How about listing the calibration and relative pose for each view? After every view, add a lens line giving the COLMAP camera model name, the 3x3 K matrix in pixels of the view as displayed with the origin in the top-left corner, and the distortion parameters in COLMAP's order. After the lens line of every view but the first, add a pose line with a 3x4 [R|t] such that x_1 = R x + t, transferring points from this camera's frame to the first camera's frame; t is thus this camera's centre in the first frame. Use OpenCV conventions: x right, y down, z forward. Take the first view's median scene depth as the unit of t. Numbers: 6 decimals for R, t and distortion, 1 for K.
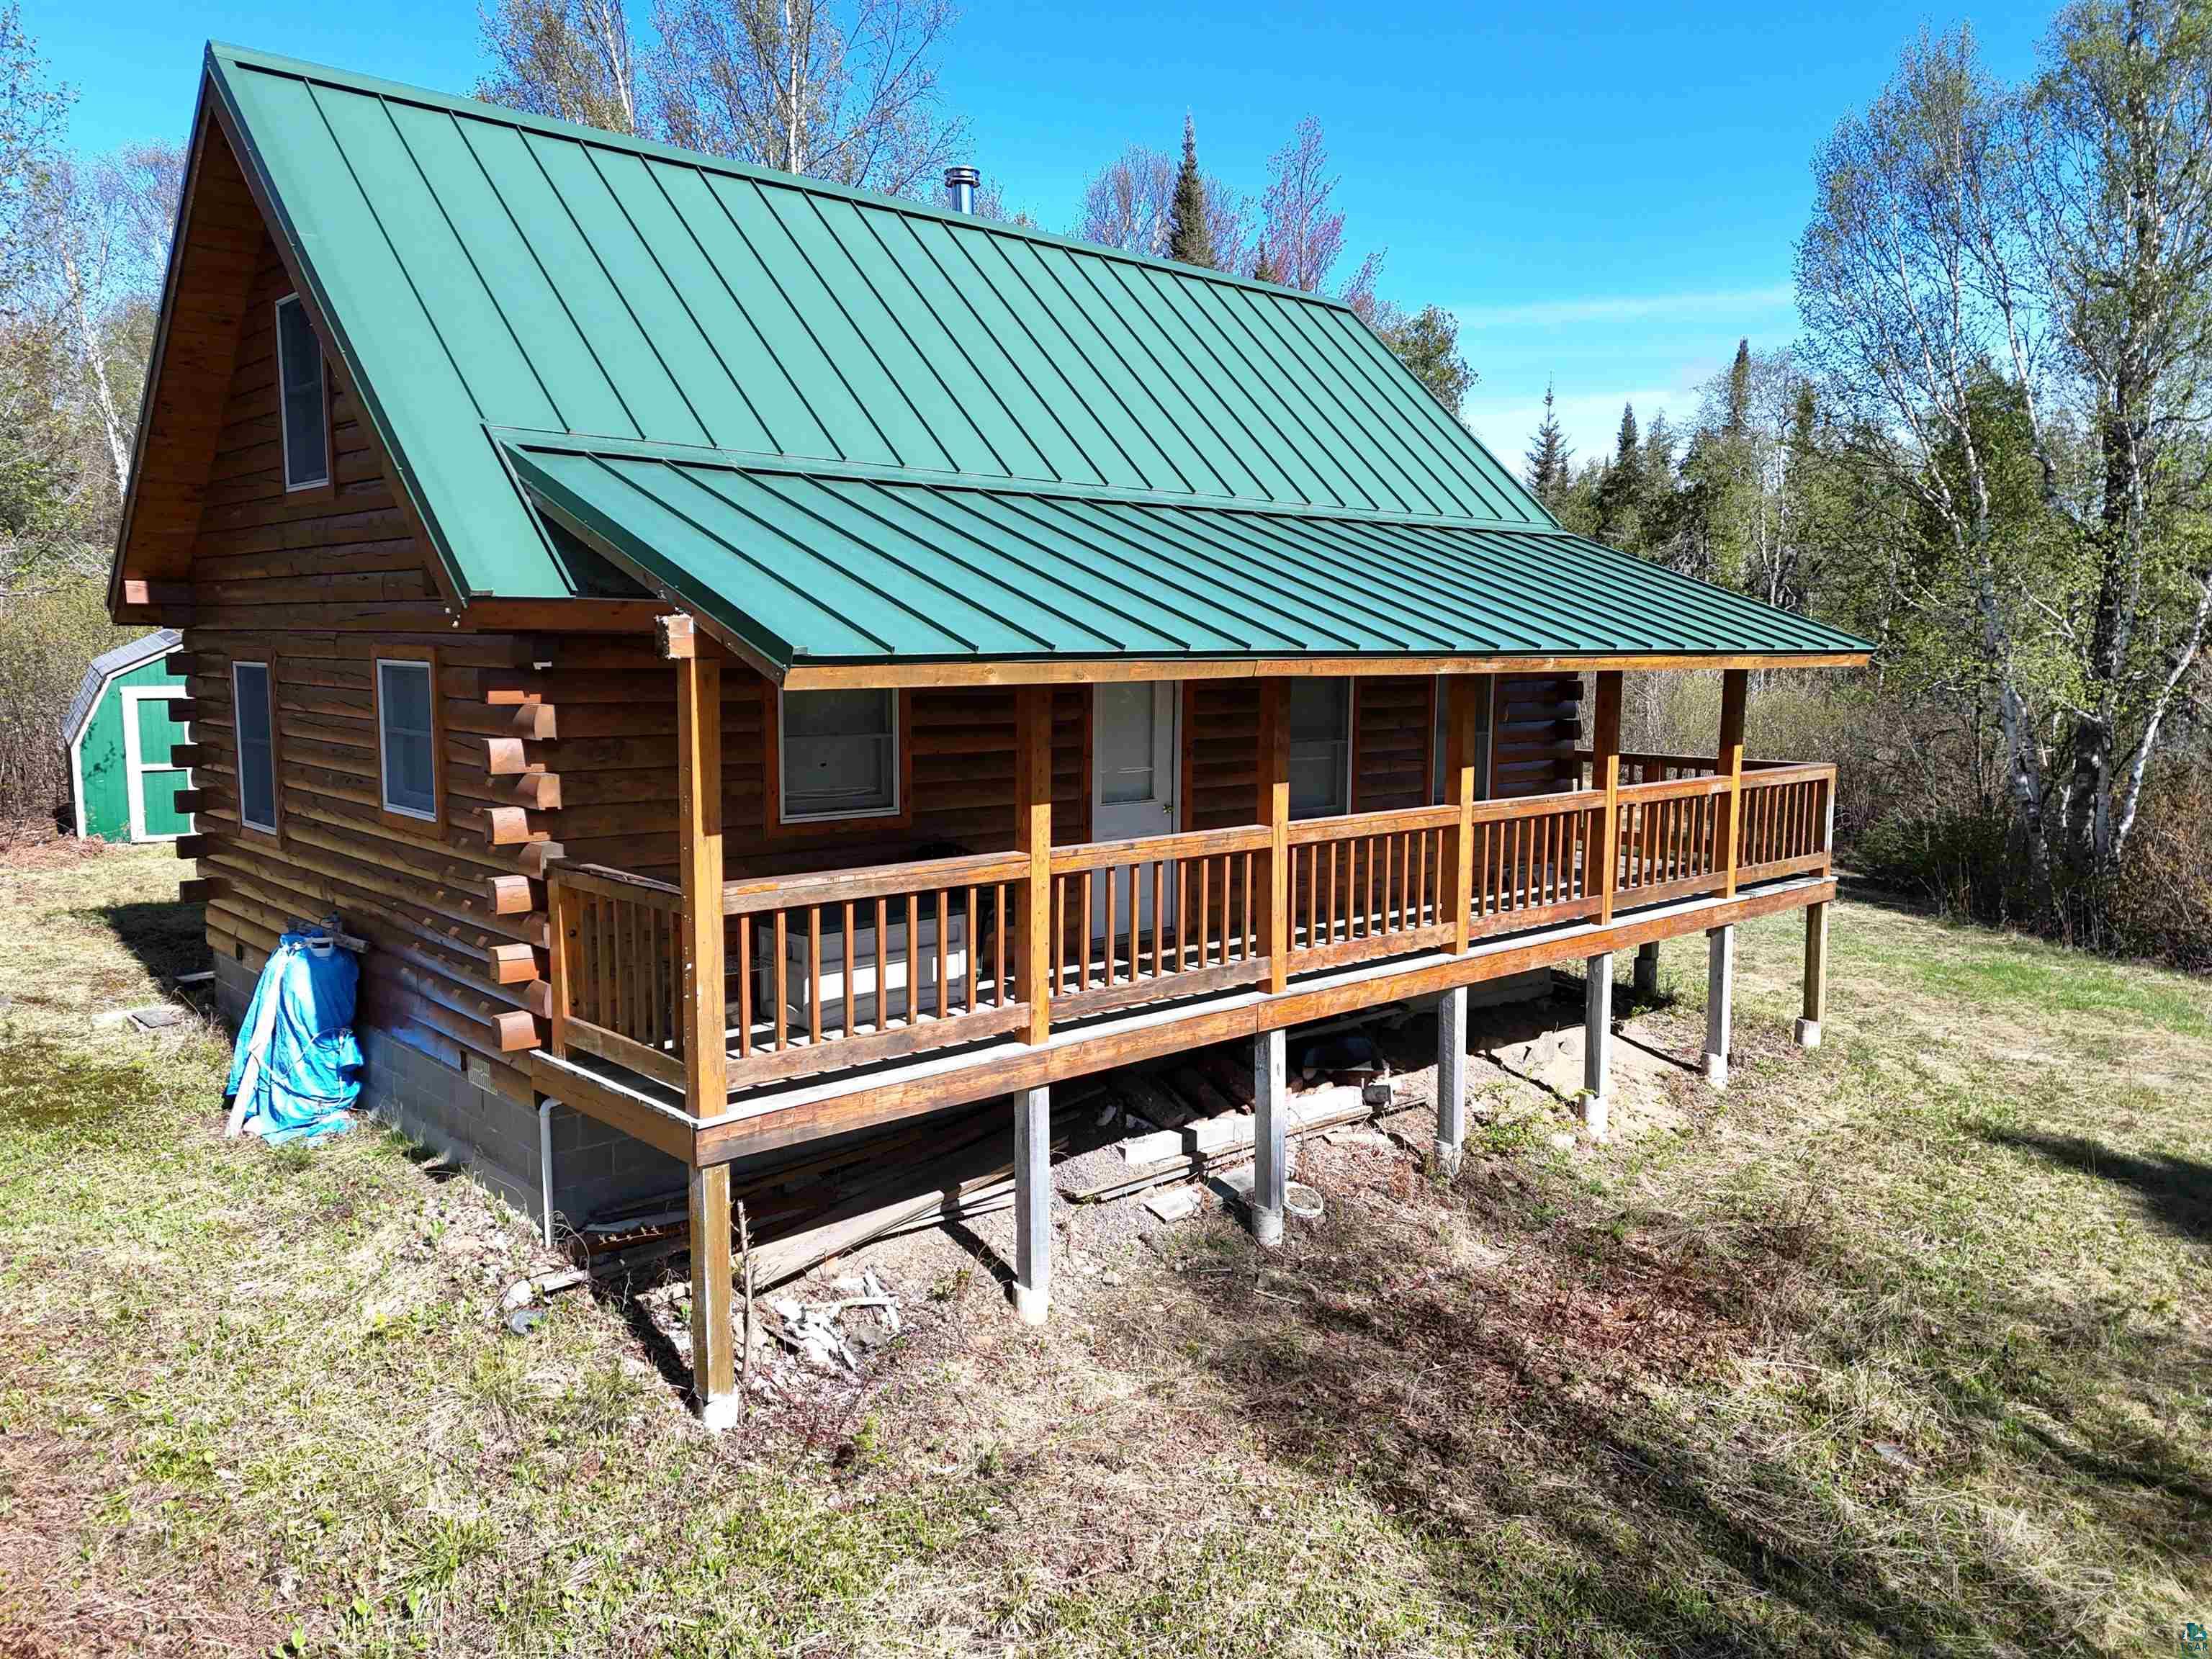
lens RADIAL K [[1603.5, 0, 1106.0], [0, 1603.5, 829.5], [0, 0, 1]] dist [0.084530, -0.088609]
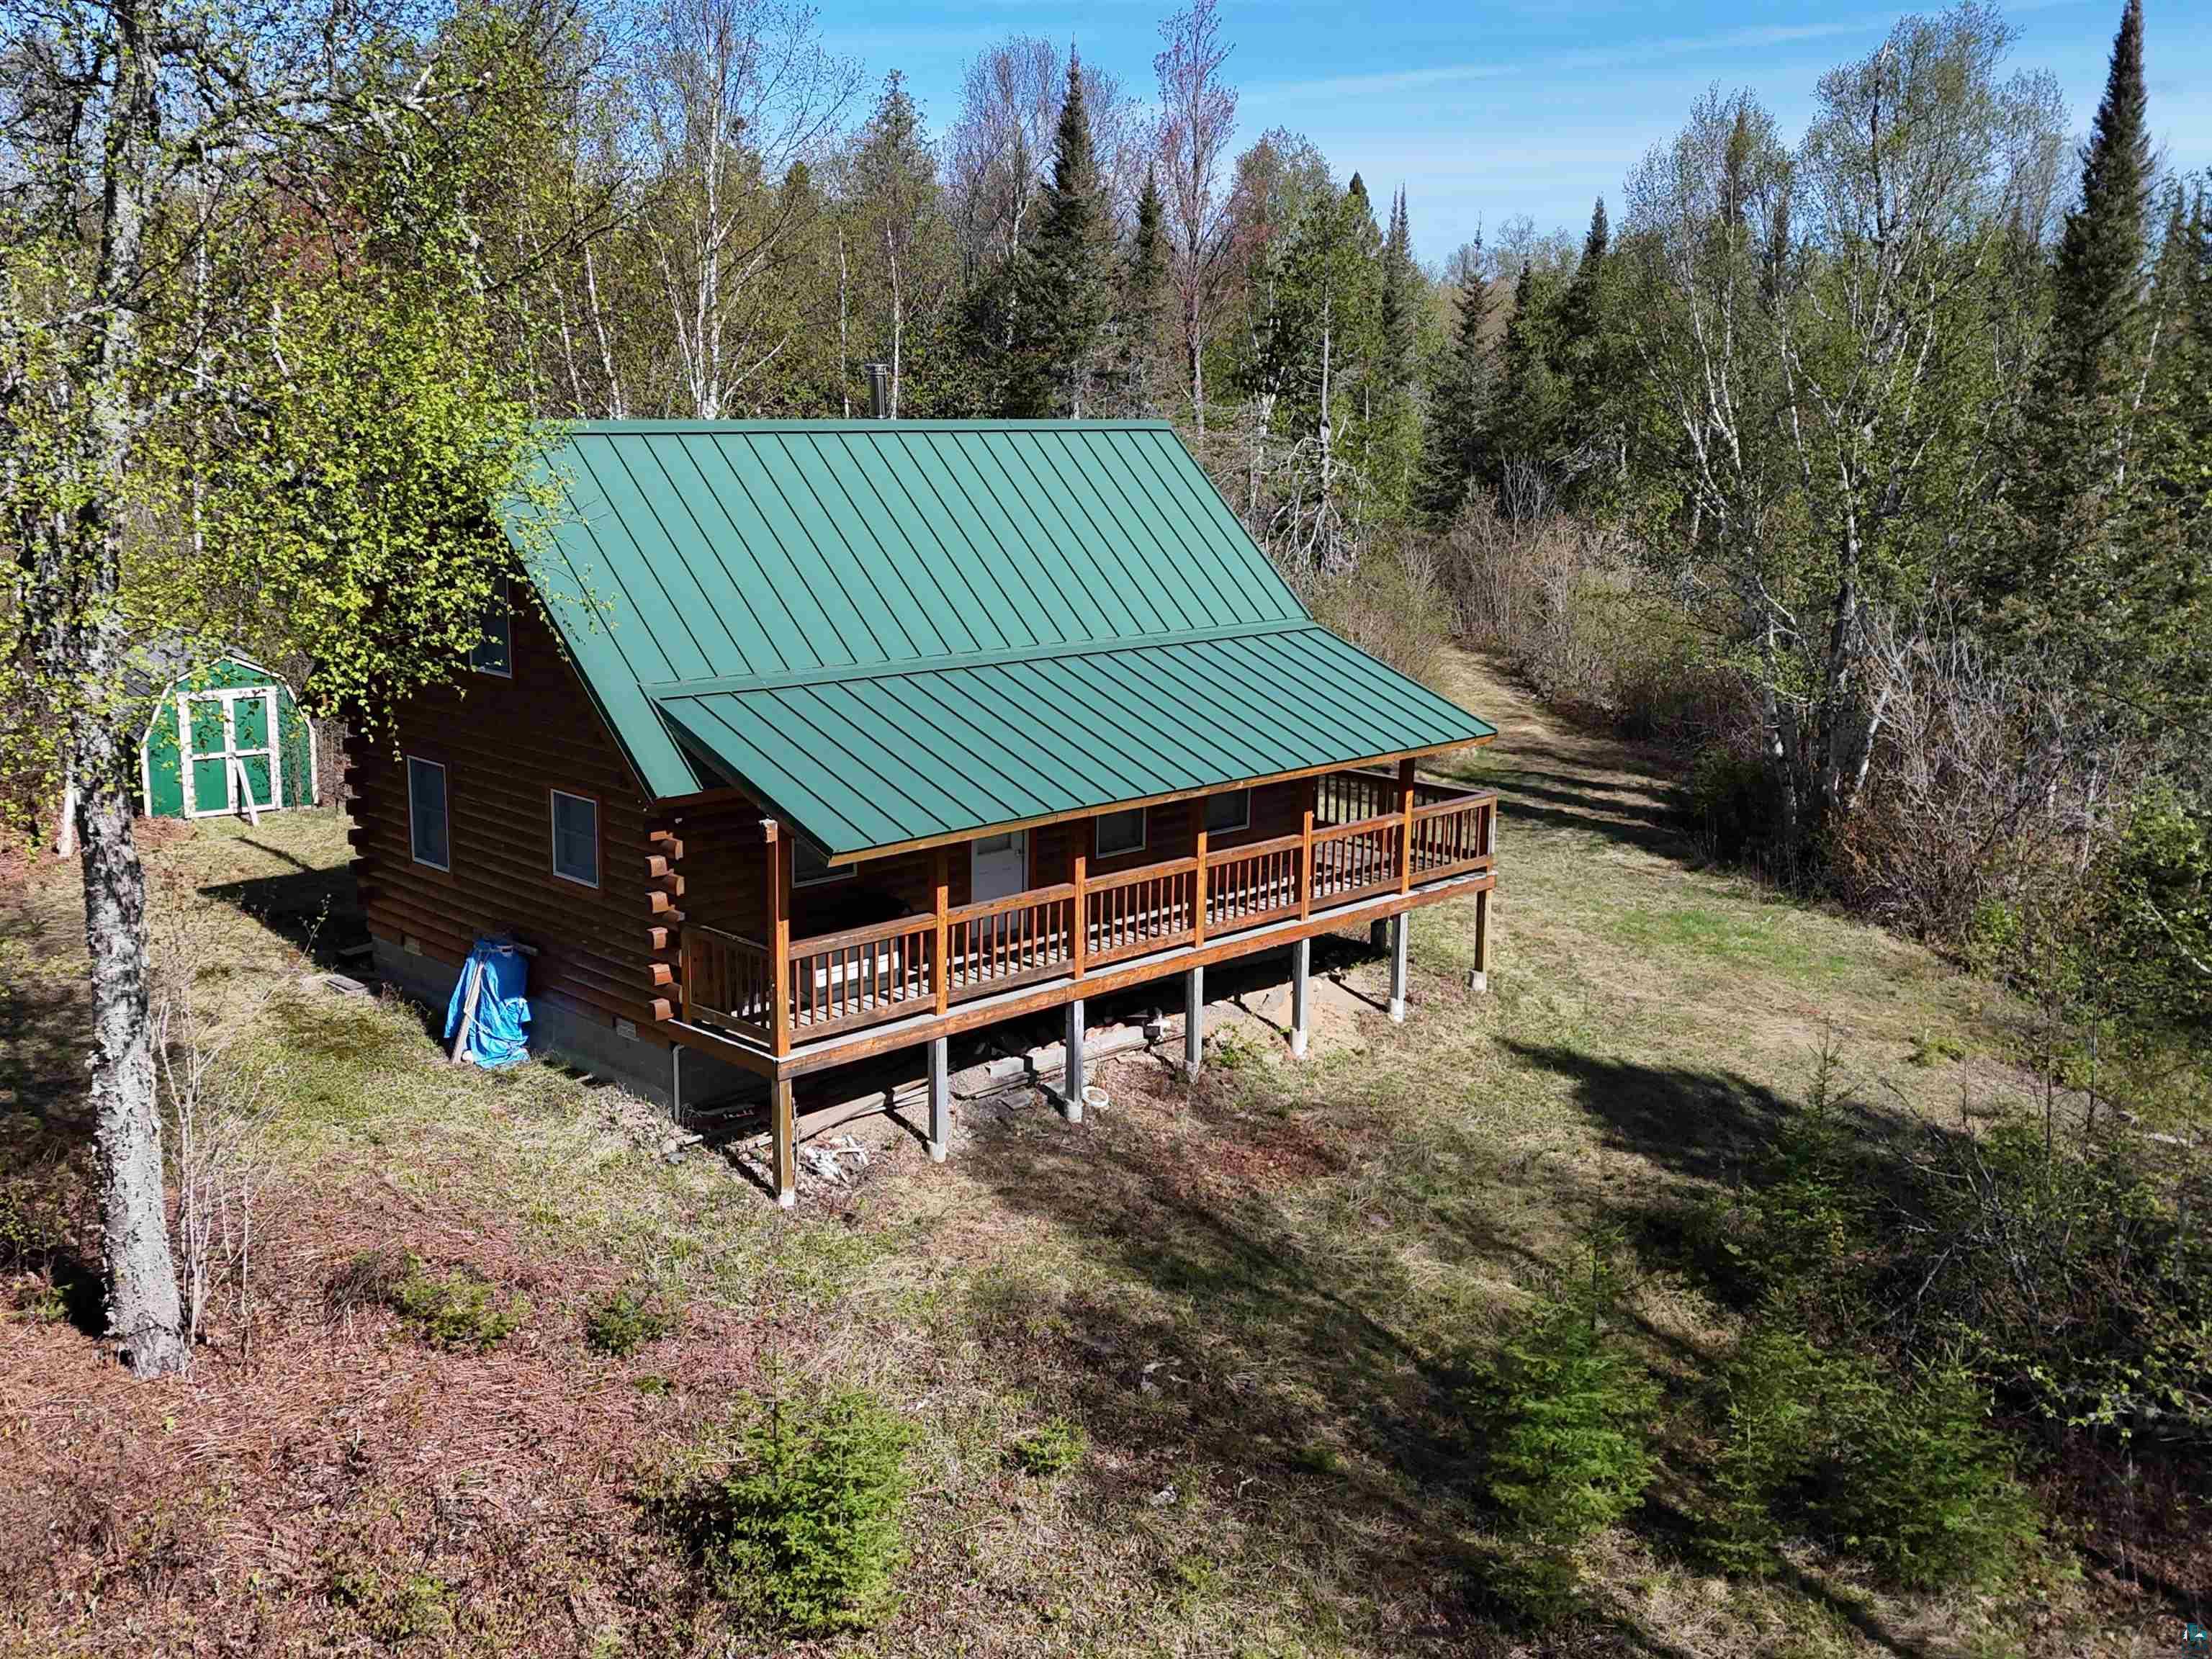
lens RADIAL K [[2127.3, 0, 1096.7], [0, 2127.3, 822.7], [0, 0, 1]] dist [0.152452, -0.281098]
pose [[0.998923, 0.000785, 0.046390, 0.022752], [-0.005013, 0.995830, 0.091086, -0.302412], [-0.046125, -0.091221, 0.994762, -1.393615]]
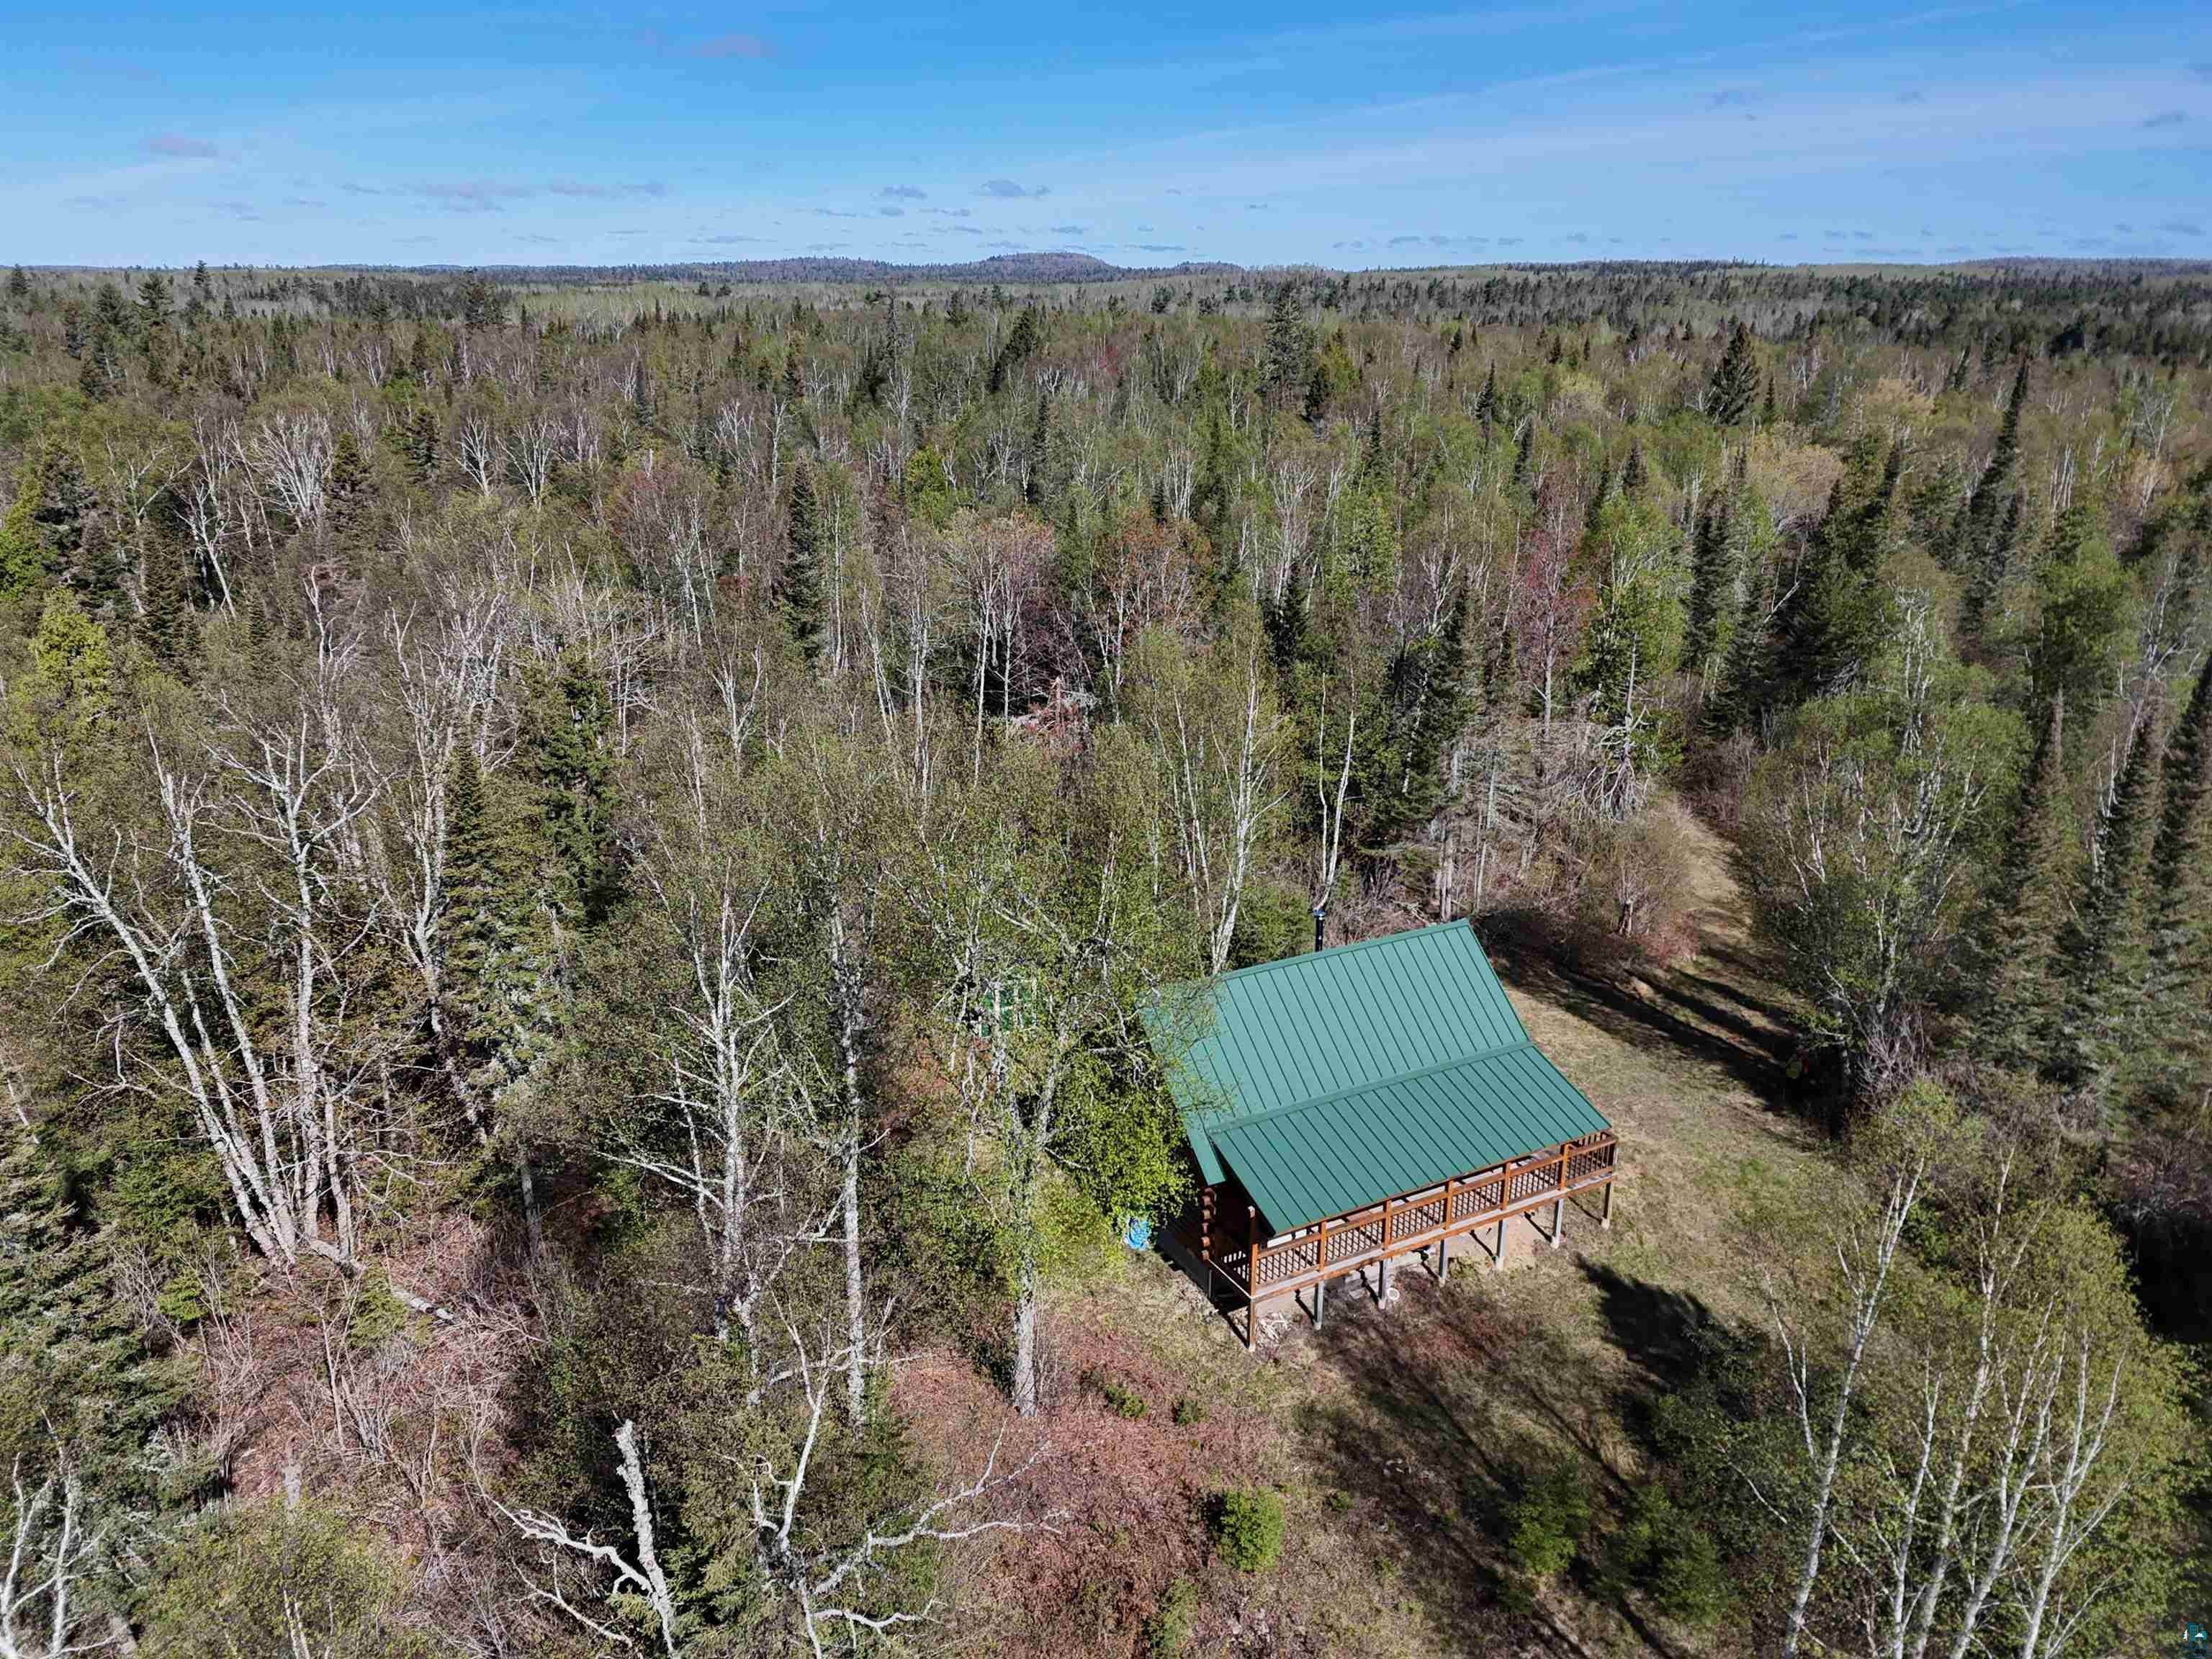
lens RADIAL K [[1603.5, 0, 1106.0], [0, 1603.5, 829.5], [0, 0, 1]] dist [0.084530, -0.088609]
pose [[0.975243, 0.071403, -0.209290, 0.211837], [-0.027656, 0.978388, 0.204922, -1.853641], [0.219399, -0.194060, 0.956141, -2.975780]]
